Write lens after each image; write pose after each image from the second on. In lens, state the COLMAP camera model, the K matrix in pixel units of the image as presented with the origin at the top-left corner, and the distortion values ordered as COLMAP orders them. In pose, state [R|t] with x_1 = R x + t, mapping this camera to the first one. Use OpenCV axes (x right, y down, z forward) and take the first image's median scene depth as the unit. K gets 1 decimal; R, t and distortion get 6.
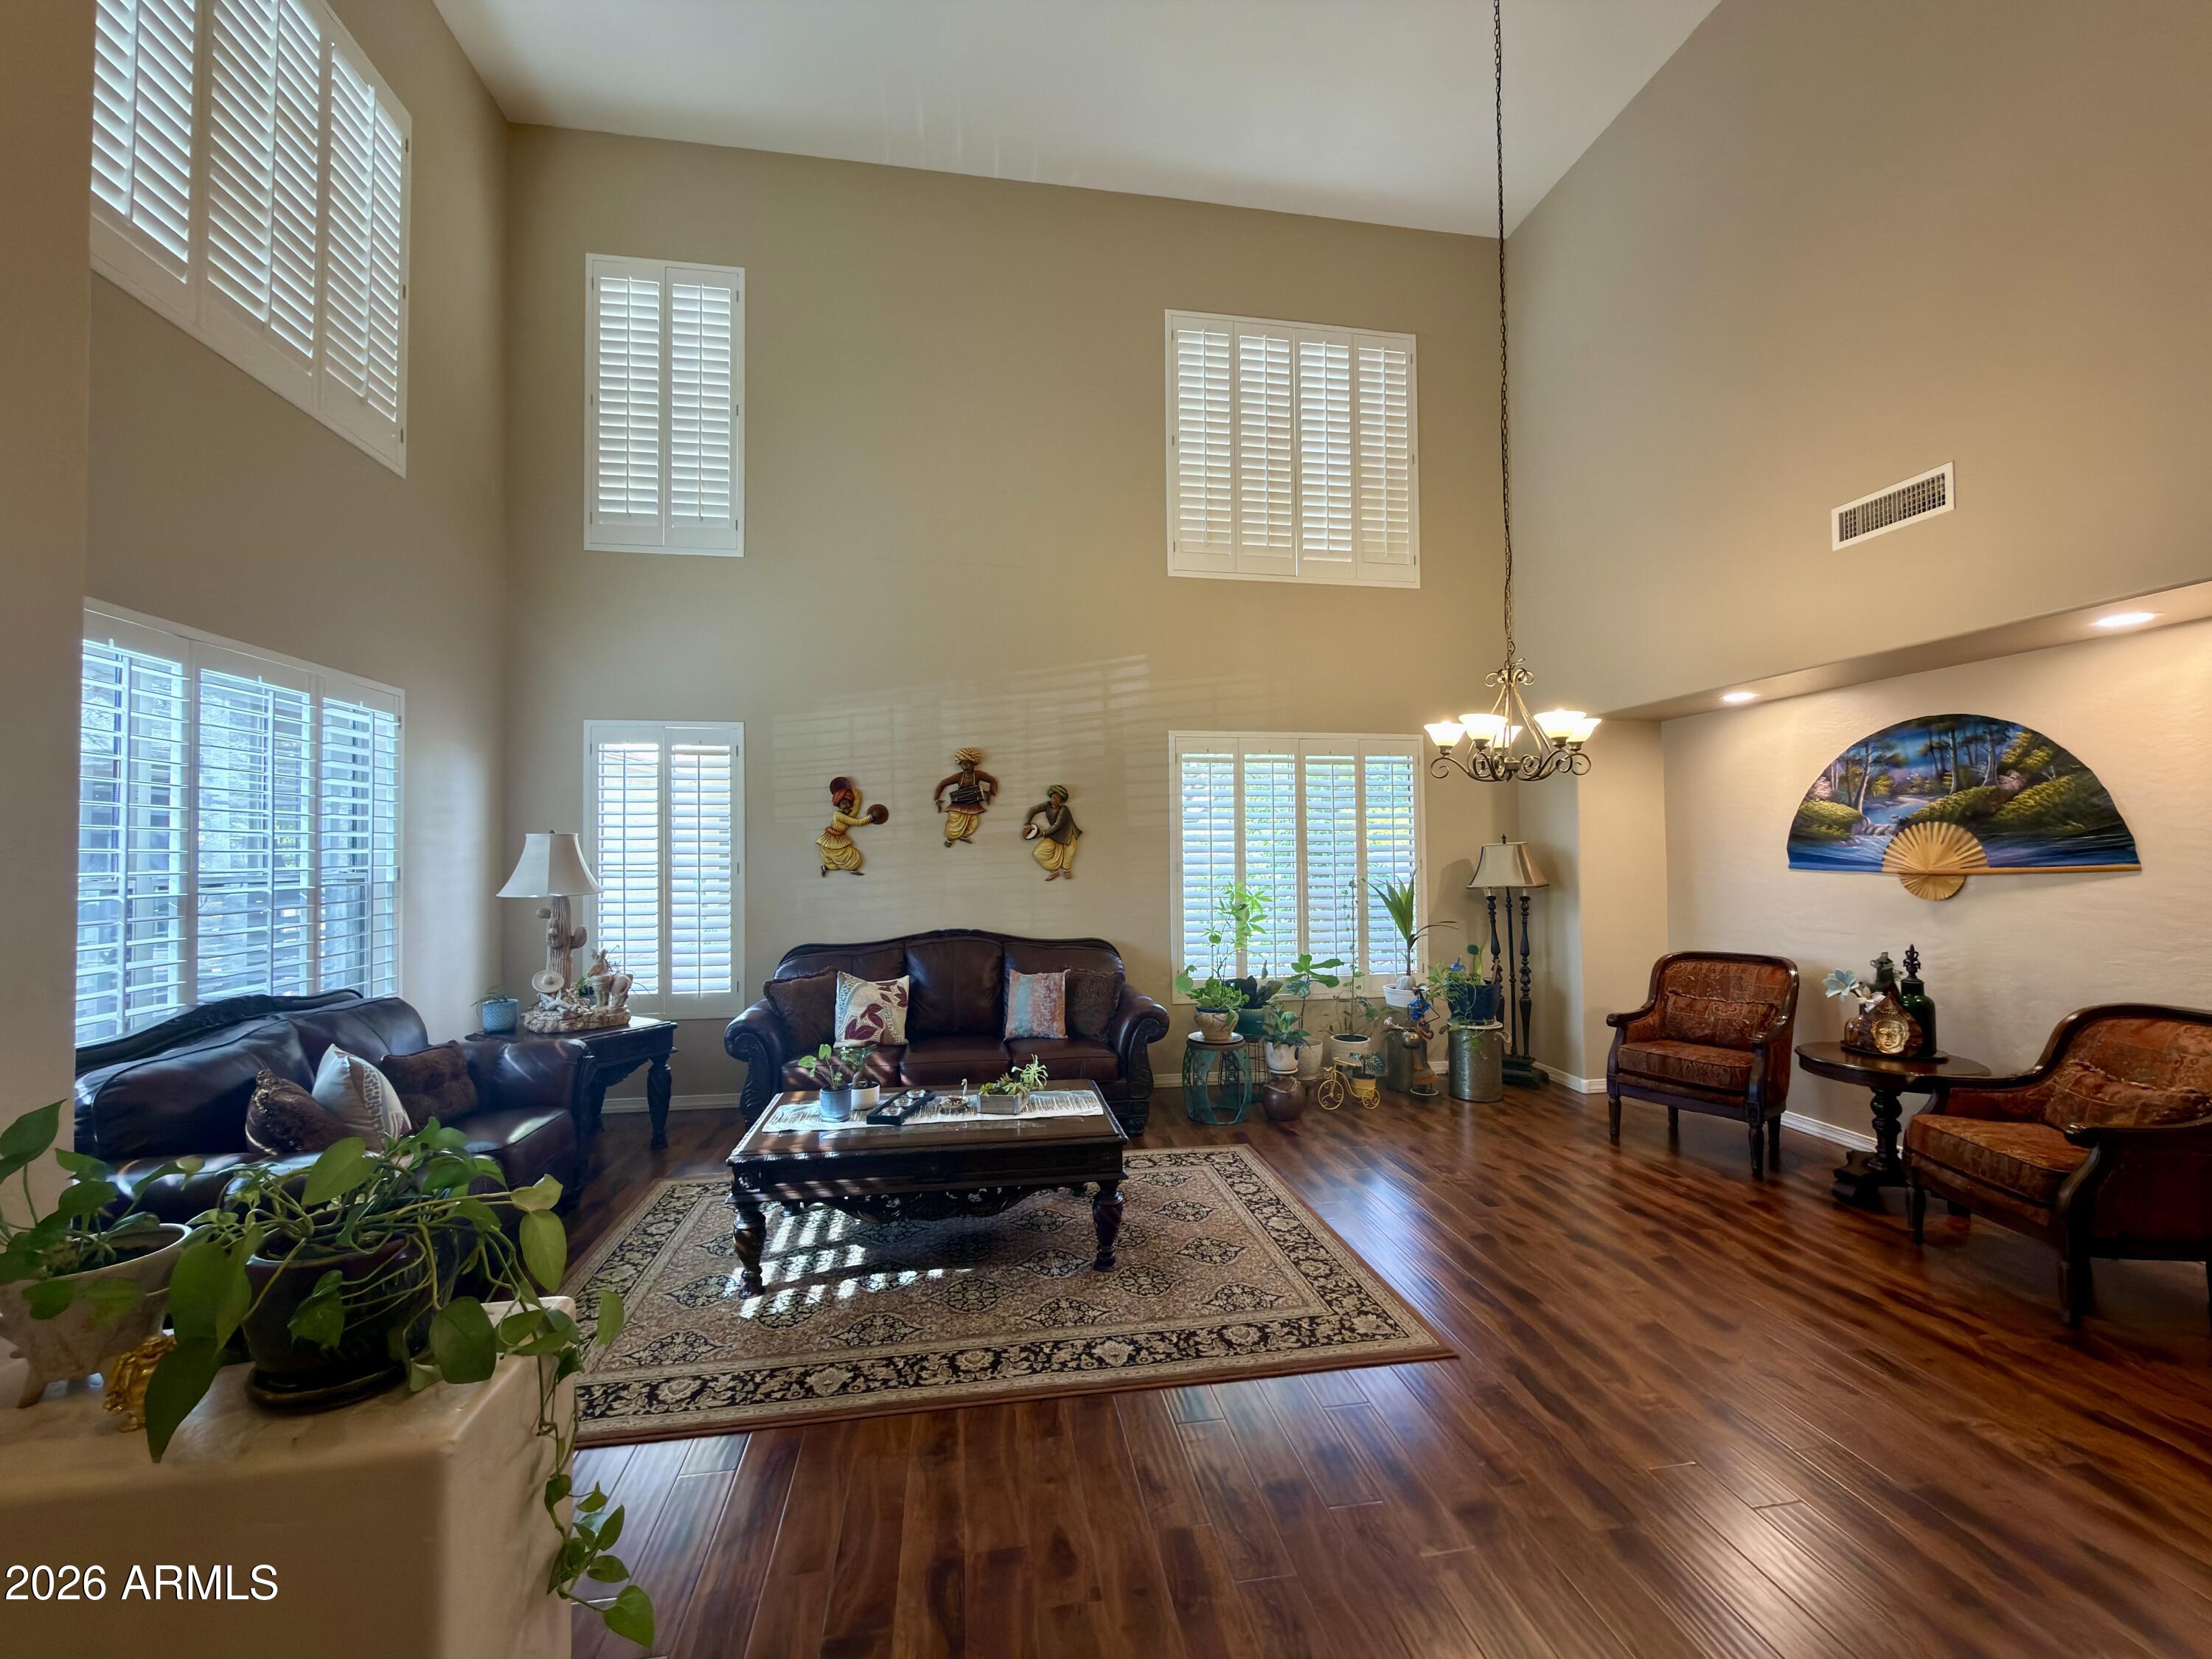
lens RADIAL K [[875.3, 0, 1098.4], [0, 875.3, 833.6], [0, 0, 1]] dist [-0.001557, -0.000321]
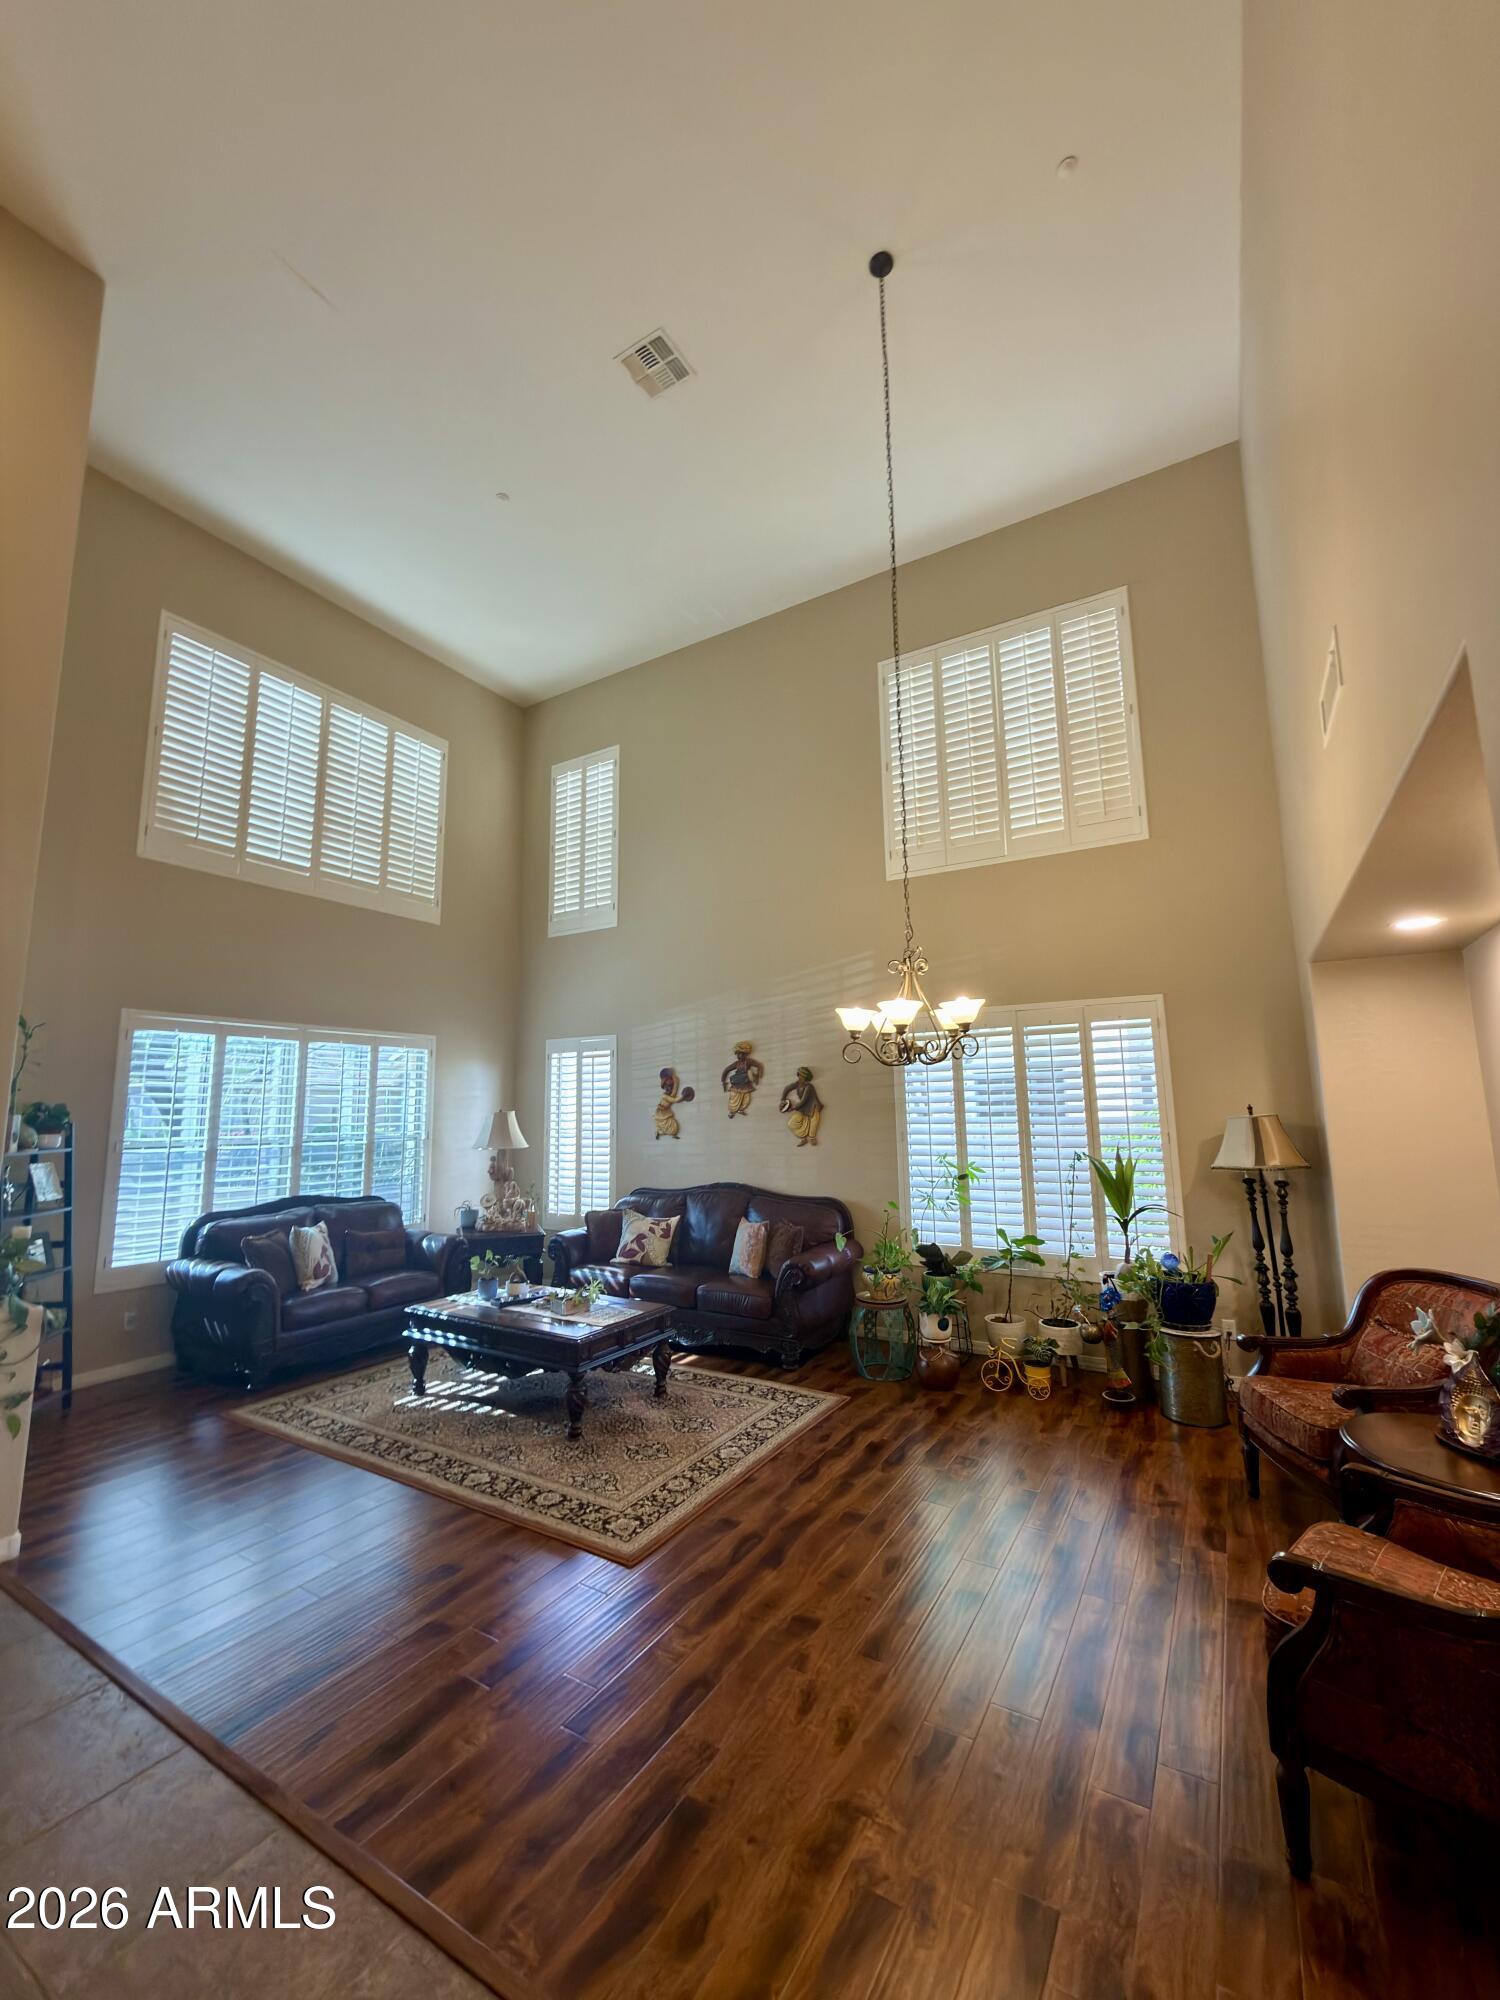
lens RADIAL K [[791.4, 0, 750.0], [0, 791.4, 1000.0], [0, 0, 1]] dist [-0.001557, -0.000321]
pose [[0.763281, -0.091984, -0.639485, 0.635176], [0.020853, 0.992805, -0.117915, -0.020482], [0.645730, 0.076667, 0.759707, 0.109145]]
